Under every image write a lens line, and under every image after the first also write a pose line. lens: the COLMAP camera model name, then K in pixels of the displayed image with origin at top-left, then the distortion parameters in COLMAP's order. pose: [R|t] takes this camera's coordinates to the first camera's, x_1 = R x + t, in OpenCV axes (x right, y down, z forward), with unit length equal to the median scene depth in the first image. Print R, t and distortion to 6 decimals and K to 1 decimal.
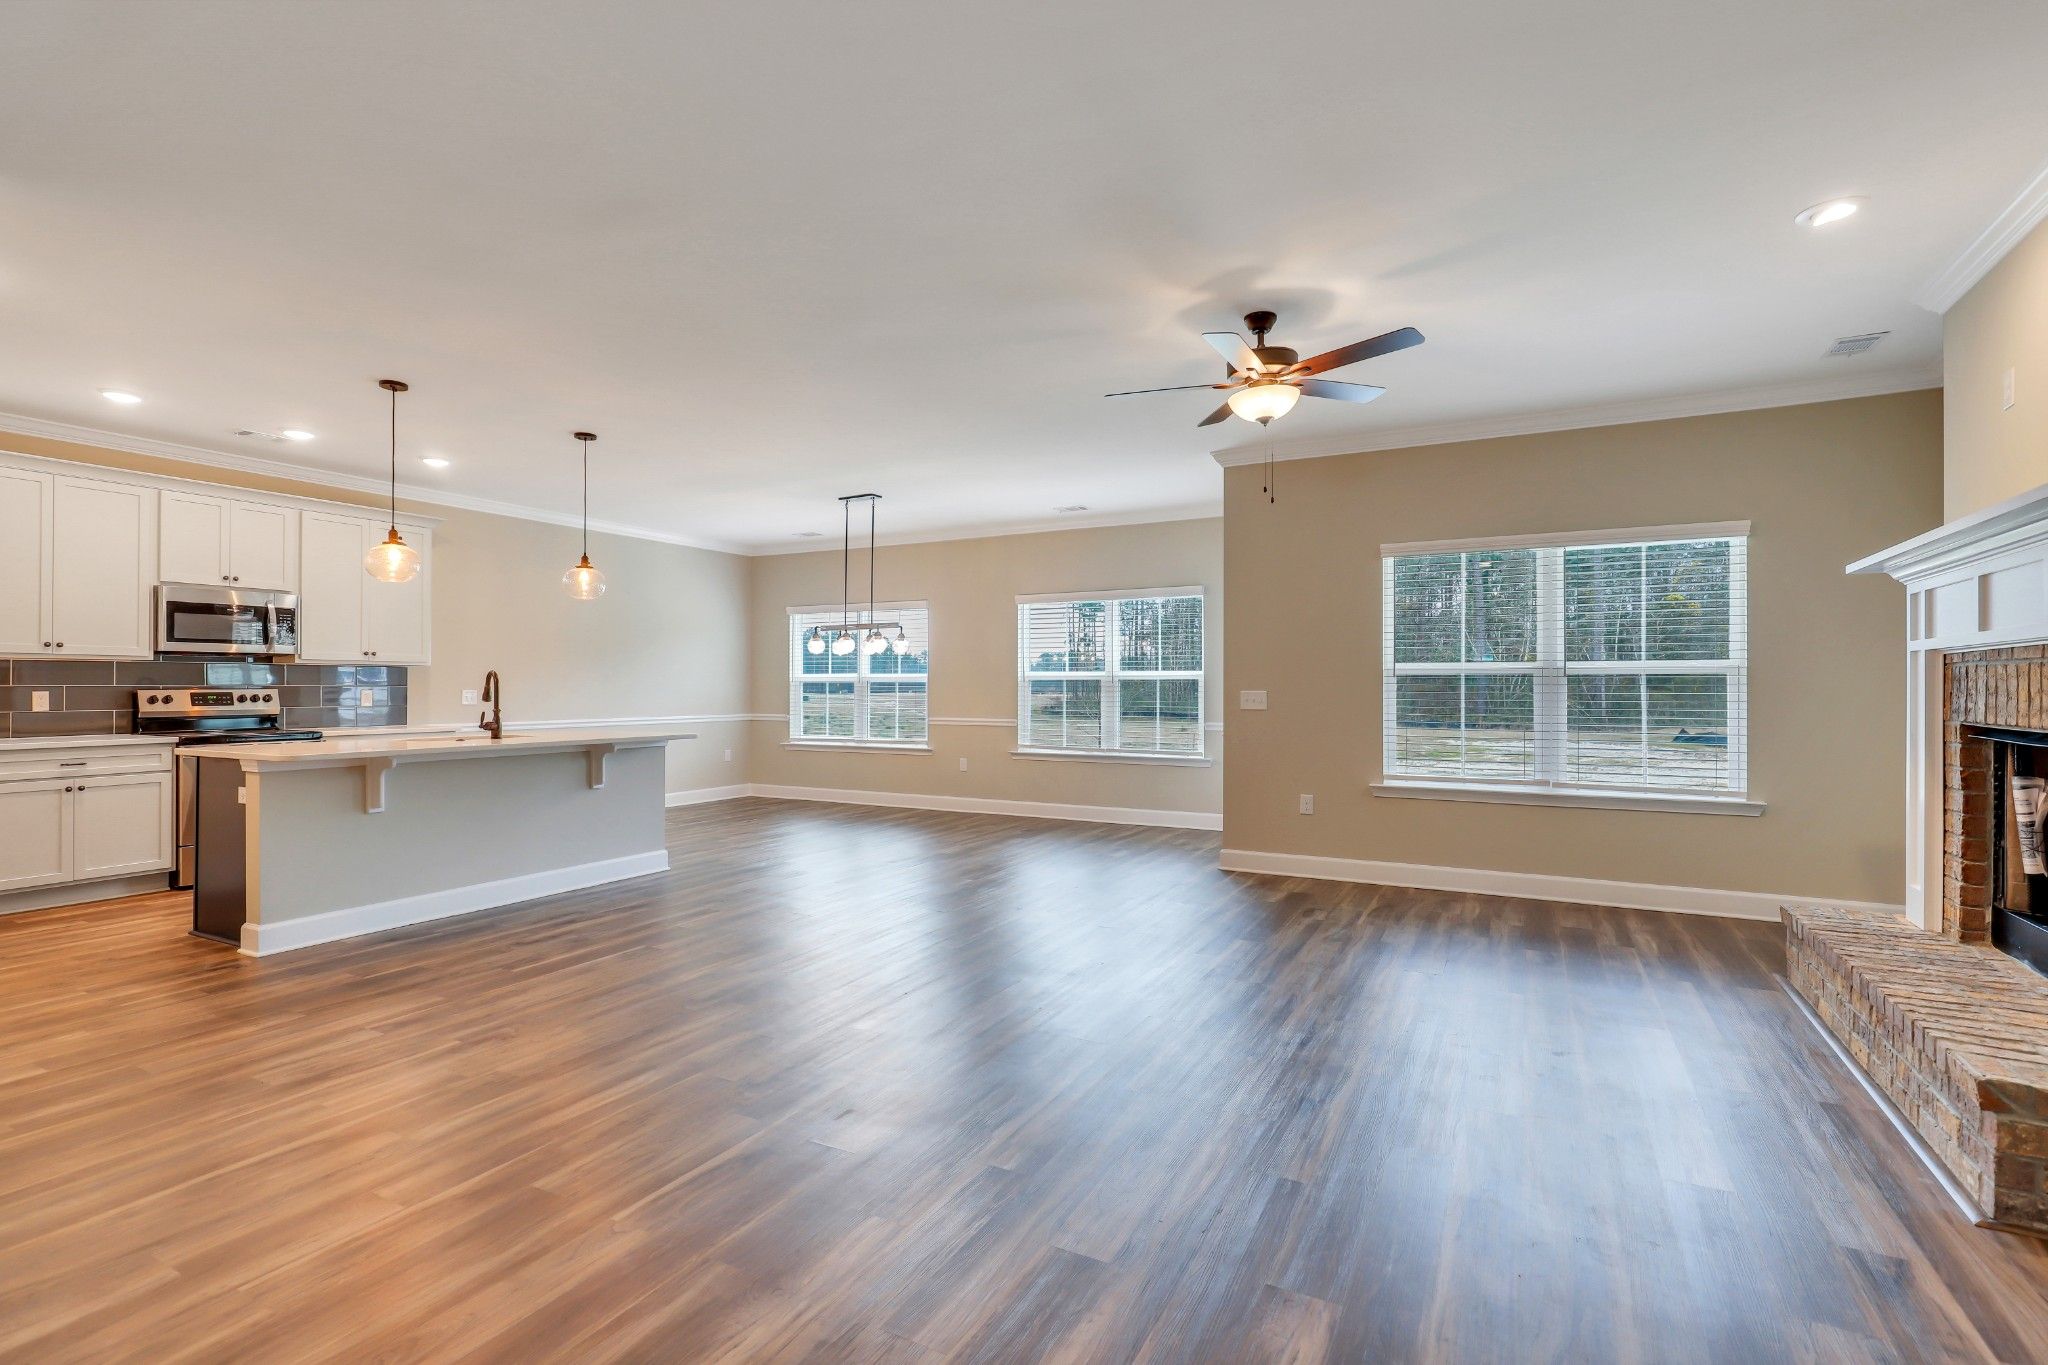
lens RADIAL K [[957.9, 0, 1016.0], [0, 957.9, 683.2], [0, 0, 1]] dist [-0.000529, -0.000676]
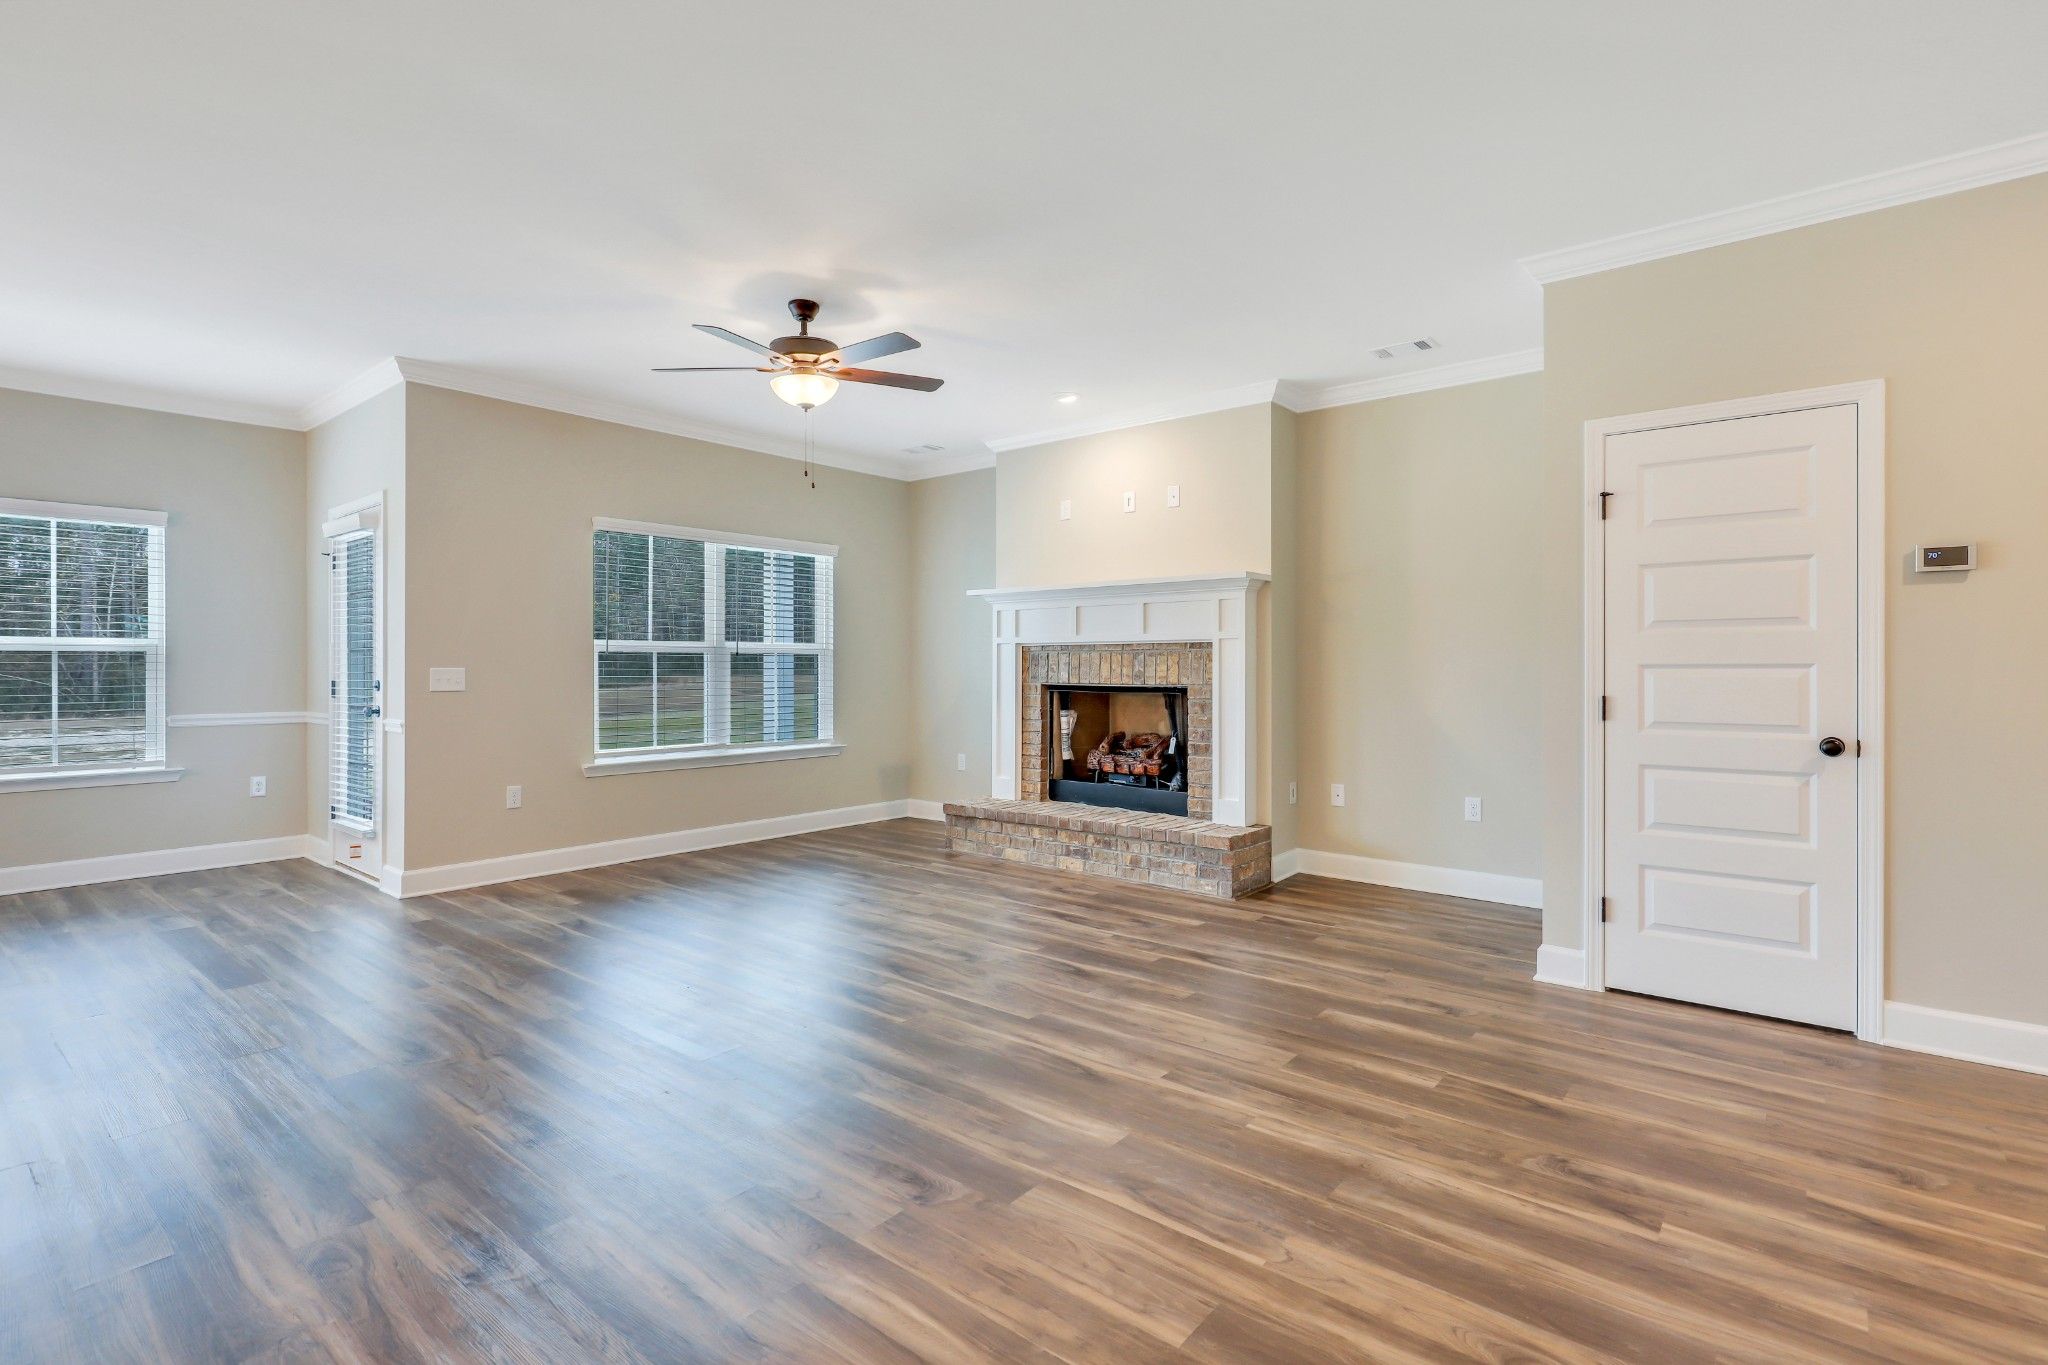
lens RADIAL K [[968.2, 0, 1021.2], [0, 968.2, 670.8], [0, 0, 1]] dist [-0.000571, -0.000379]
pose [[0.193064, -0.005685, 0.981170, -0.780775], [-0.004619, 0.999967, 0.006702, 0.003988], [-0.981175, -0.005826, 0.193032, 0.612239]]
